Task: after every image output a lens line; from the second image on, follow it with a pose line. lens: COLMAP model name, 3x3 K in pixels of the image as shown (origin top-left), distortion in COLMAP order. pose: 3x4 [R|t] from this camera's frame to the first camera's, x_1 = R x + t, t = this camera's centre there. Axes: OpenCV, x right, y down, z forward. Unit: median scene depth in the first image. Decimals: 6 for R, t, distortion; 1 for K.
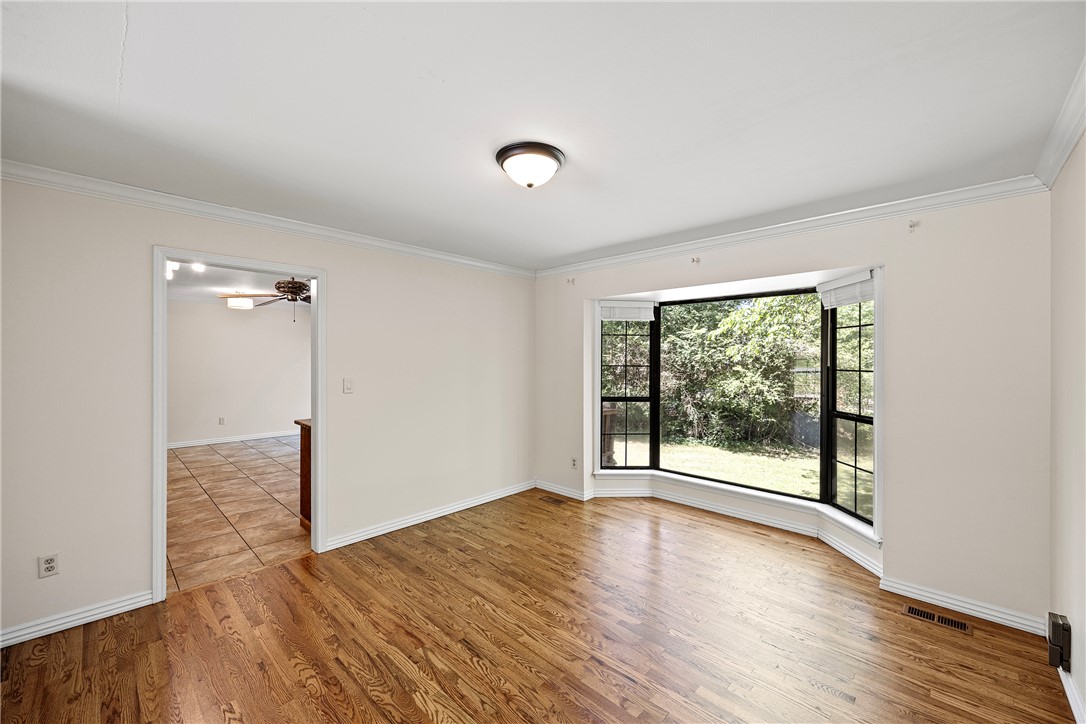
lens RADIAL K [[421.3, 0, 542.3], [0, 421.3, 355.3], [0, 0, 1]] dist [-0.008608, 0.000268]
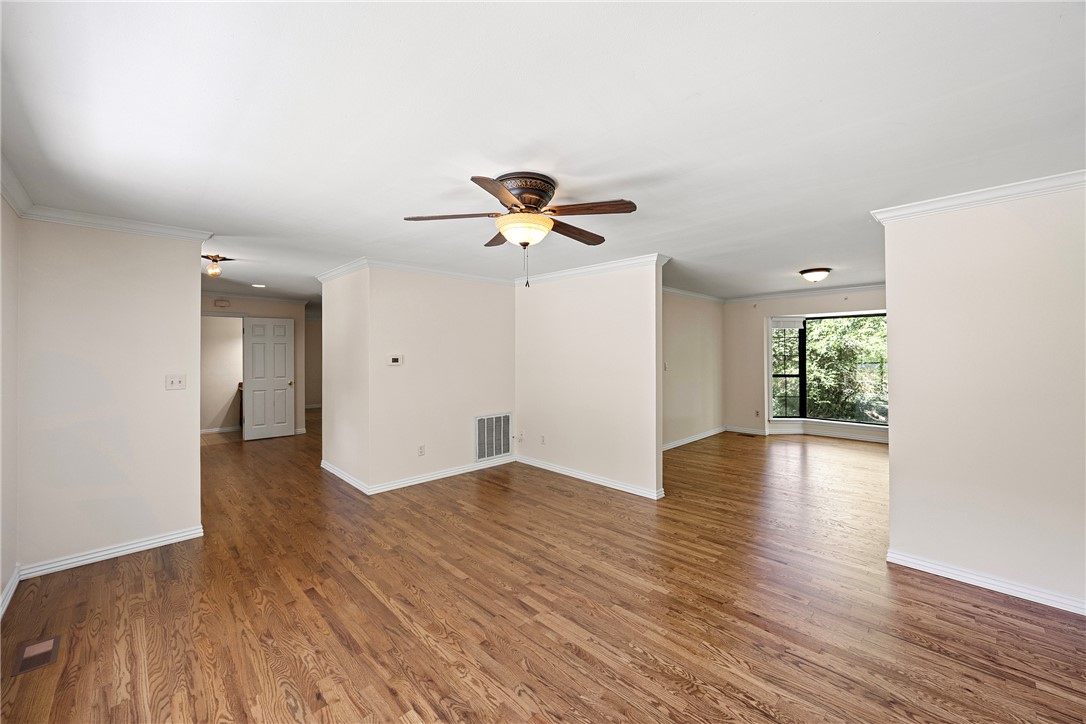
lens RADIAL K [[421.3, 0, 557.6], [0, 421.3, 350.3], [0, 0, 1]] dist [-0.008608, 0.000268]
pose [[0.999922, -0.009193, -0.008475, -1.004641], [0.009200, 0.999957, 0.000782, -0.009693], [0.008467, -0.000860, 0.999964, -0.976867]]
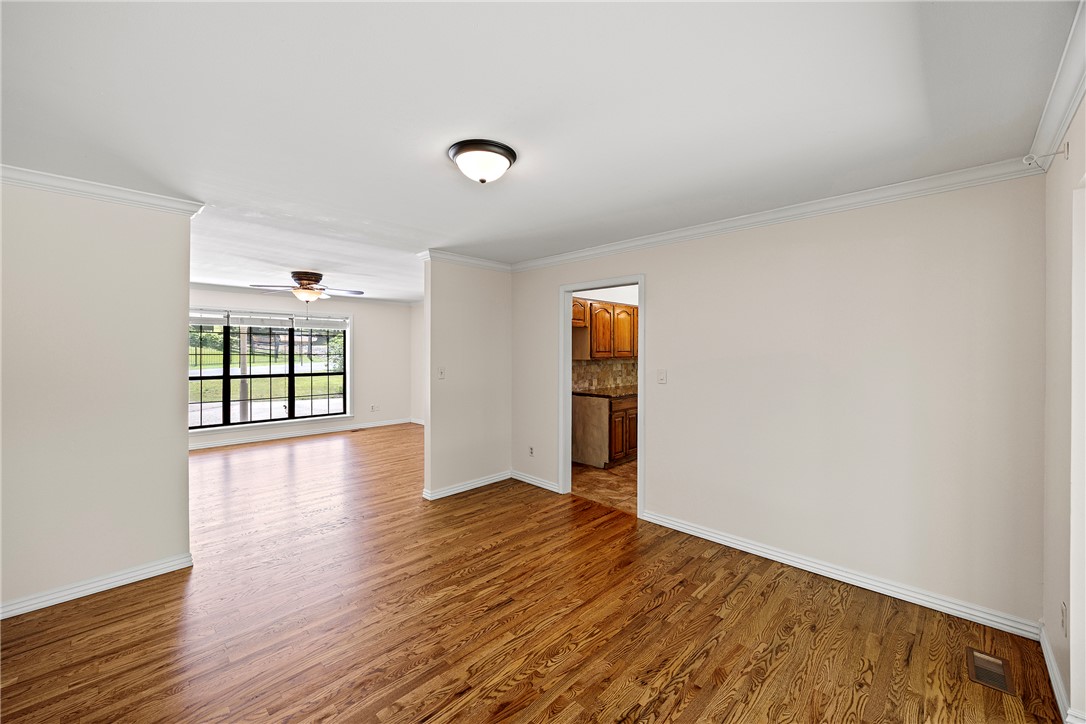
lens RADIAL K [[421.3, 0, 544.4], [0, 421.3, 352.3], [0, 0, 1]] dist [-0.008608, 0.000268]
pose [[0.005064, -0.001011, -0.999987, 0.658929], [0.006842, 0.999976, -0.000977, 0.010918], [0.999964, -0.006837, 0.005071, 0.761127]]
